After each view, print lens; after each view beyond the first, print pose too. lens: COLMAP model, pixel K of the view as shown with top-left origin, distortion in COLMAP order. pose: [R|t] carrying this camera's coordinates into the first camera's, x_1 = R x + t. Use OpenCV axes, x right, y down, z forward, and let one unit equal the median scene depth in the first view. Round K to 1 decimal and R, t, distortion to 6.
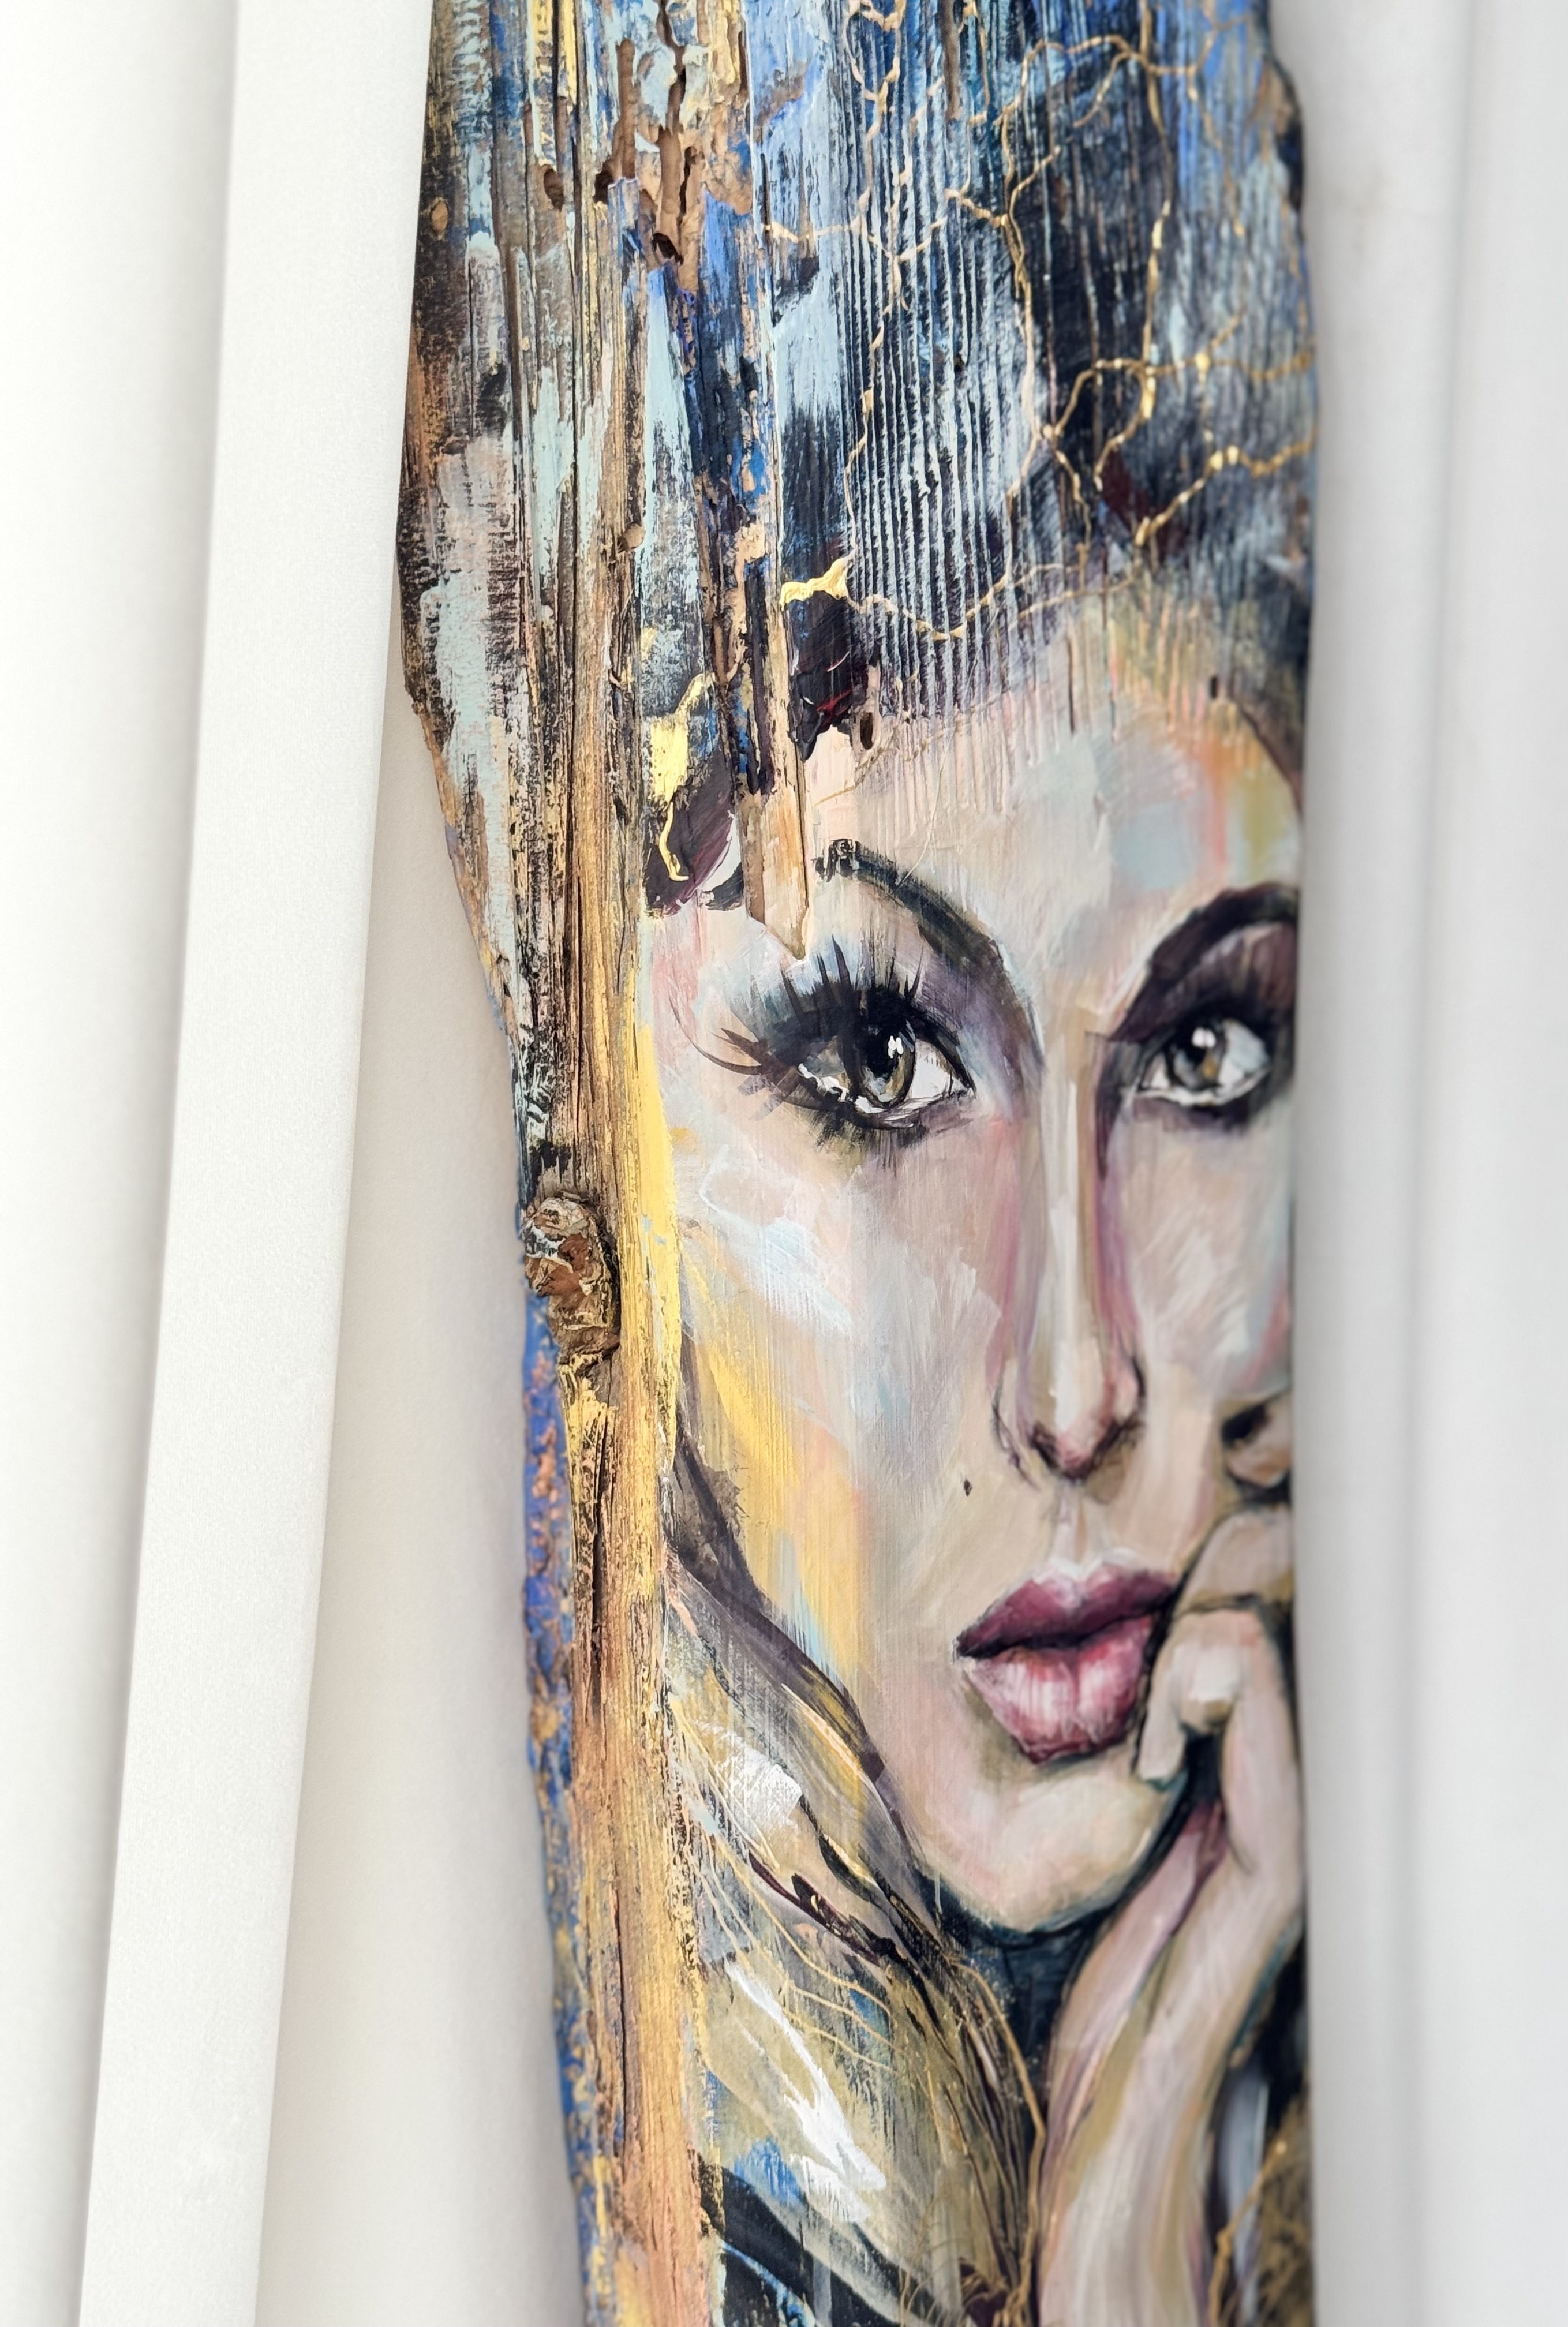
lens RADIAL K [[3204.9, 0, 784.0], [0, 3204.9, 1163.5], [0, 0, 1]] dist [0.130778, -0.325334]
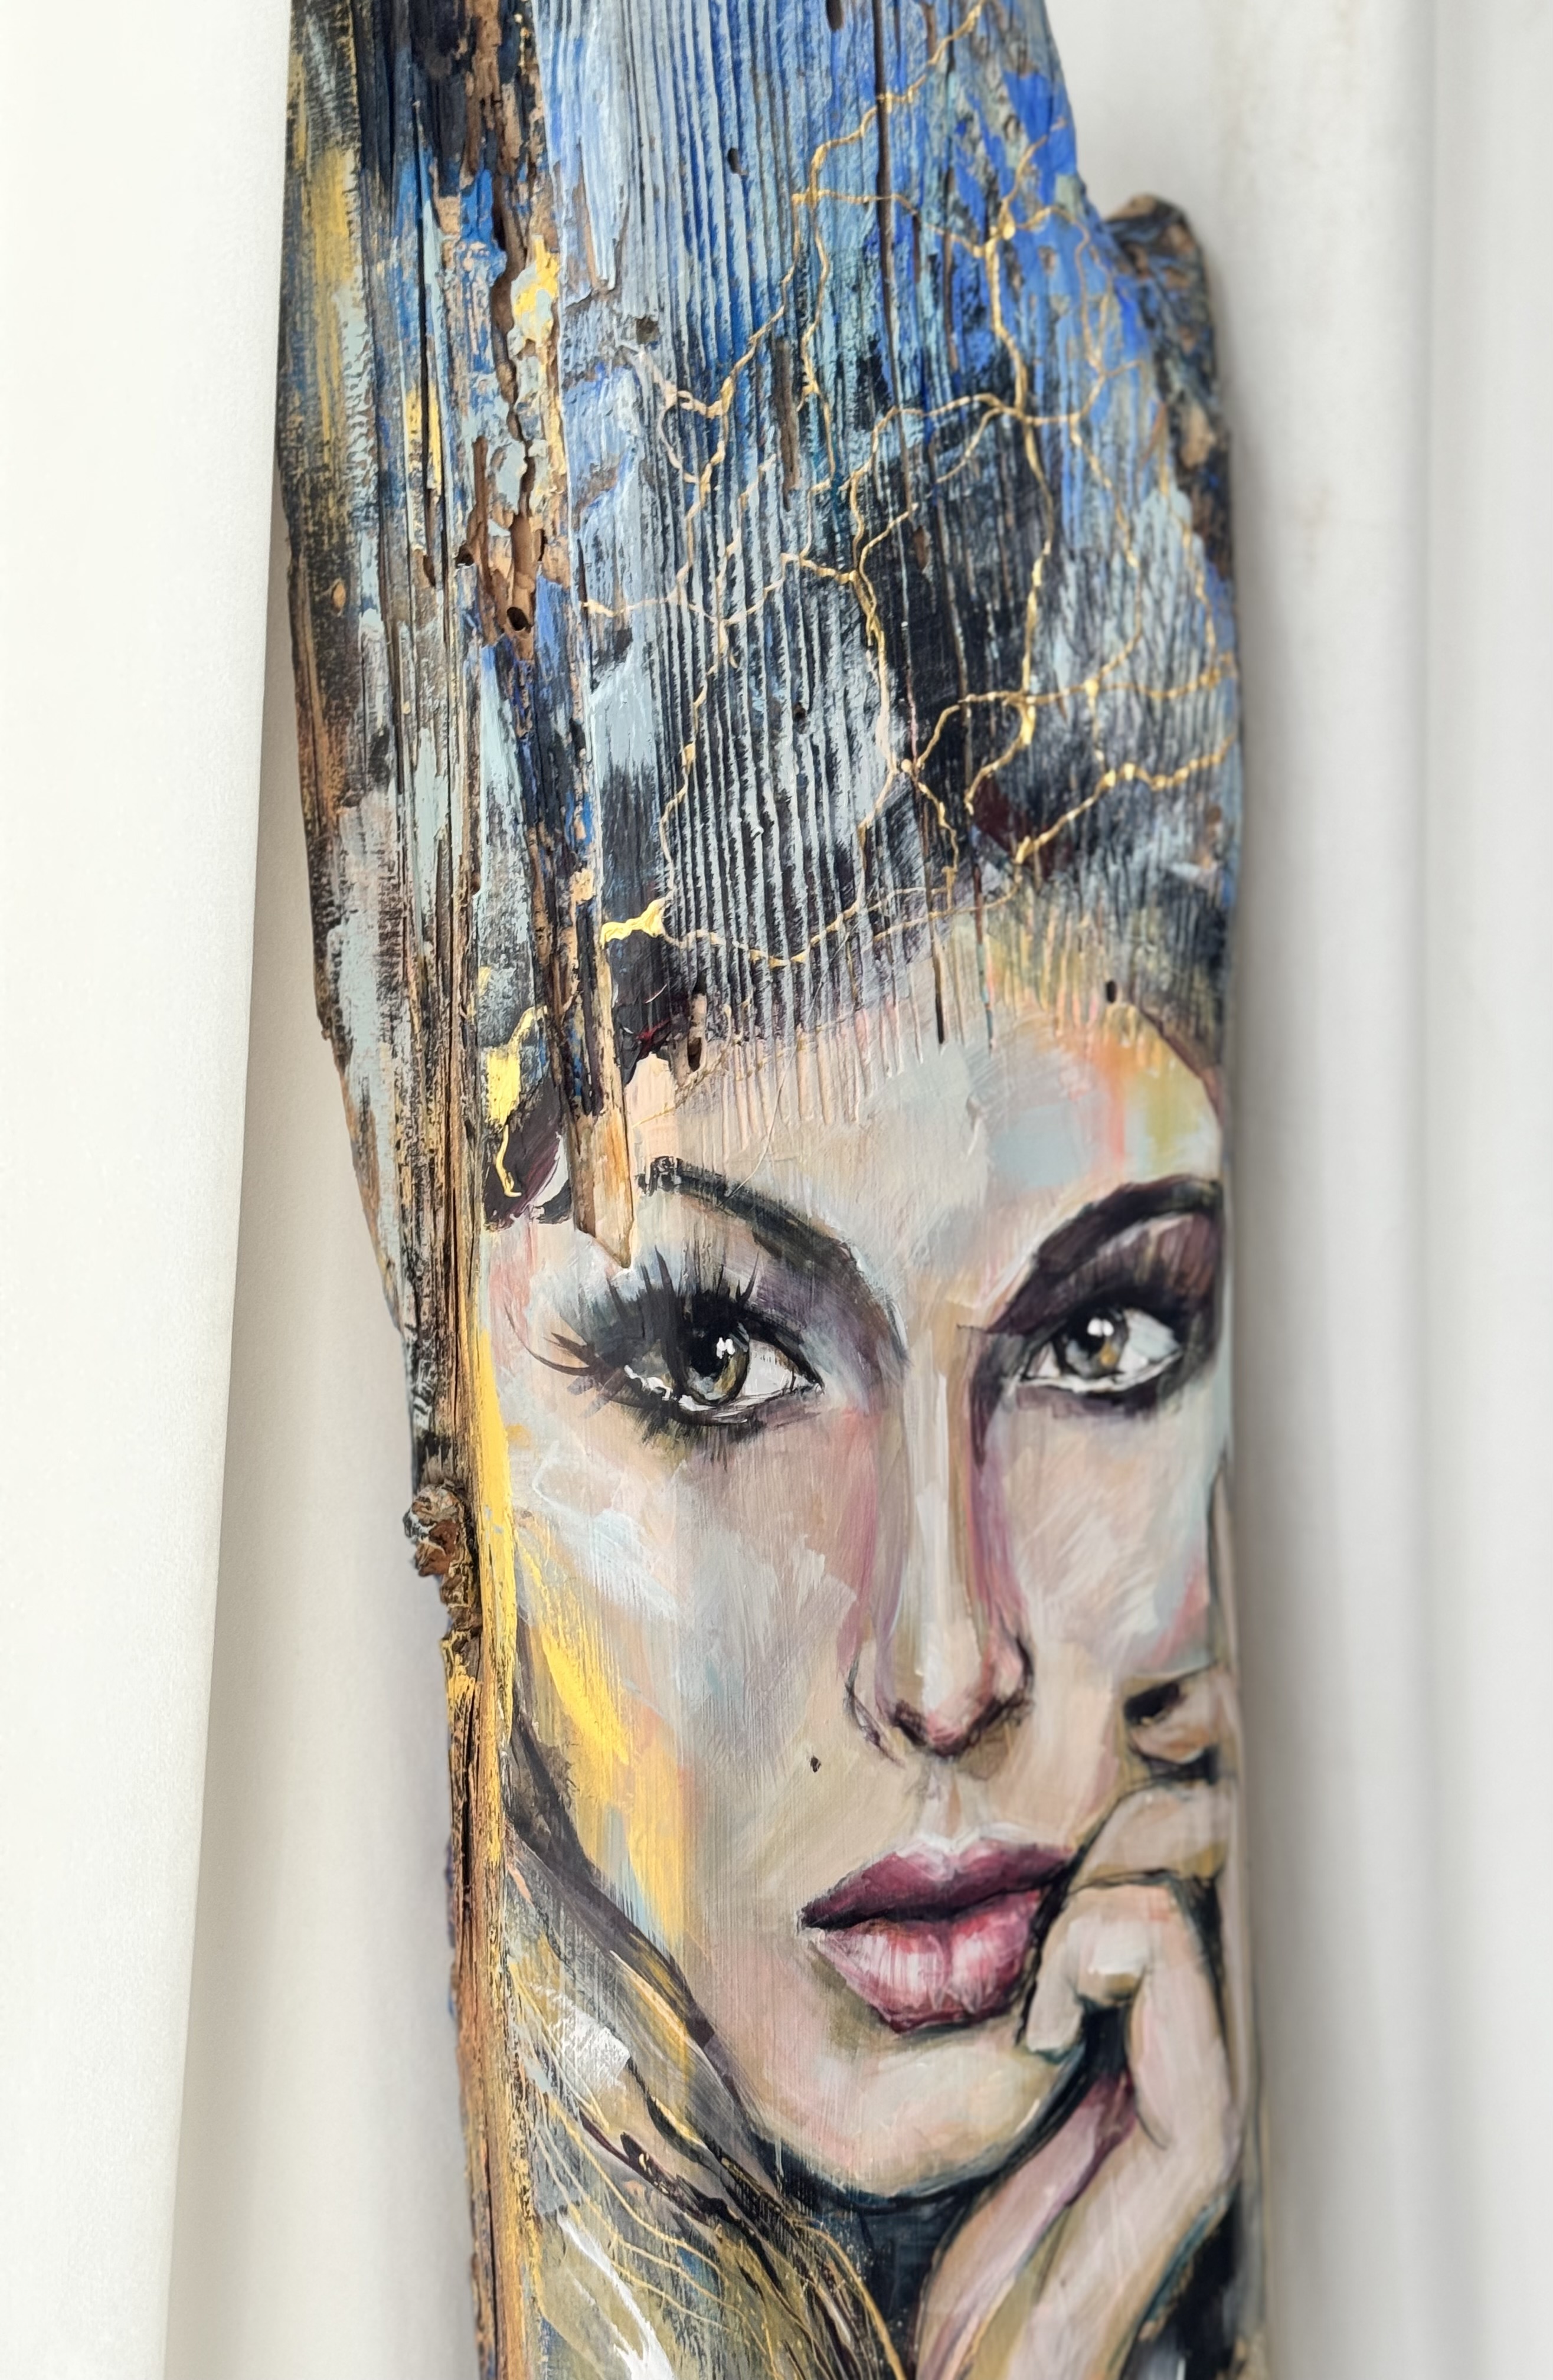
lens RADIAL K [[3233.6, 0, 776.5], [0, 3233.6, 1190.0], [0, 0, 1]] dist [0.097039, -0.105867]
pose [[0.984018, -0.007663, -0.177902, 0.238383], [-0.001440, 0.998698, -0.050984, -0.033251], [0.178061, 0.050425, 0.982727, -0.056119]]
